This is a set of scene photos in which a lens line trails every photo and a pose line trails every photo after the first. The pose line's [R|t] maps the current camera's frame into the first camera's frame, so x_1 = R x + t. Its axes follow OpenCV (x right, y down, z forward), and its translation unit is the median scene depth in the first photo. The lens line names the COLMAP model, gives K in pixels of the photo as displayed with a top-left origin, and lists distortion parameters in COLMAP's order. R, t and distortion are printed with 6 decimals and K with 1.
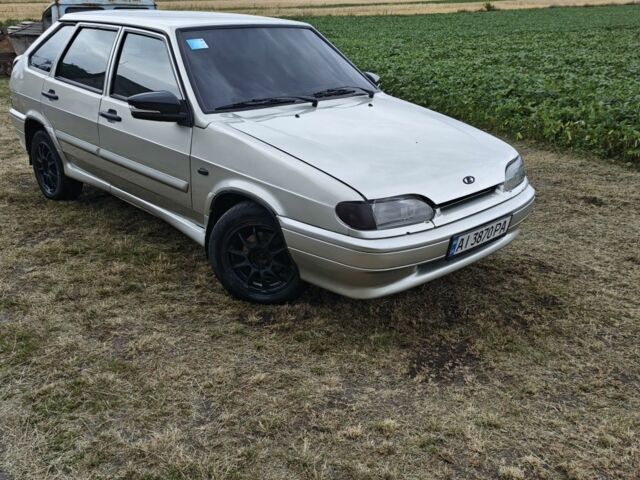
lens RADIAL K [[625.4, 0, 317.1], [0, 625.4, 235.9], [0, 0, 1]] dist [0.018893, 0.000000]
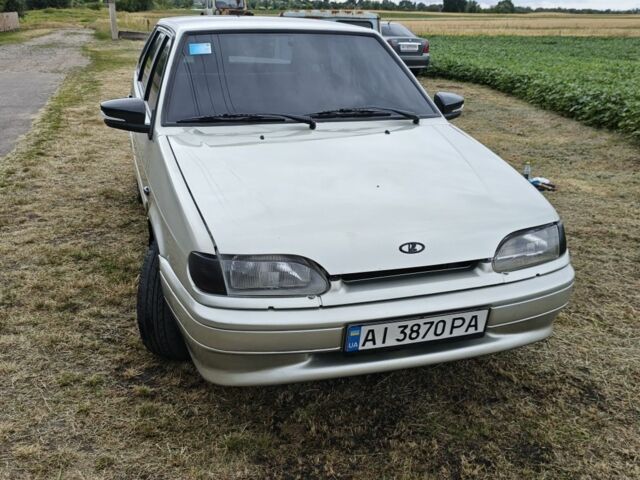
lens RADIAL K [[625.4, 0, 323.9], [0, 625.4, 237.3], [0, 0, 1]] dist [0.018893, 0.000000]
pose [[0.899057, 0.147851, -0.412112, 0.418879], [-0.159815, 0.987132, 0.005499, -0.084985], [0.407622, 0.060918, 0.911116, 0.313539]]
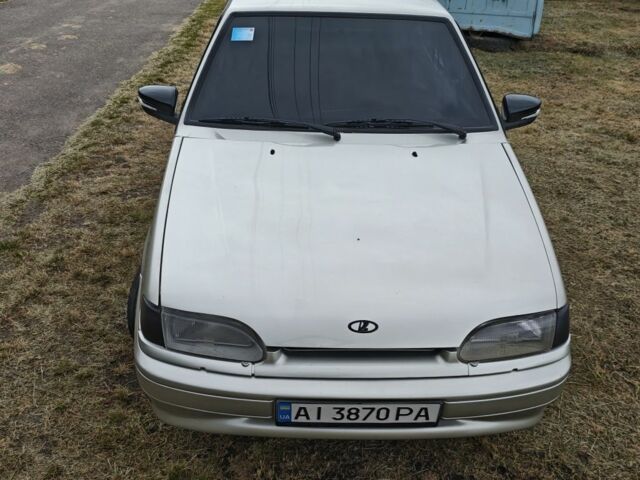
lens RADIAL K [[625.4, 0, 323.7], [0, 625.4, 242.5], [0, 0, 1]] dist [0.018893, 0.000000]
pose [[0.746686, 0.336697, -0.573668, 0.525218], [-0.261144, 0.941570, 0.212722, -0.282600], [0.611771, -0.009026, 0.790983, 0.449865]]
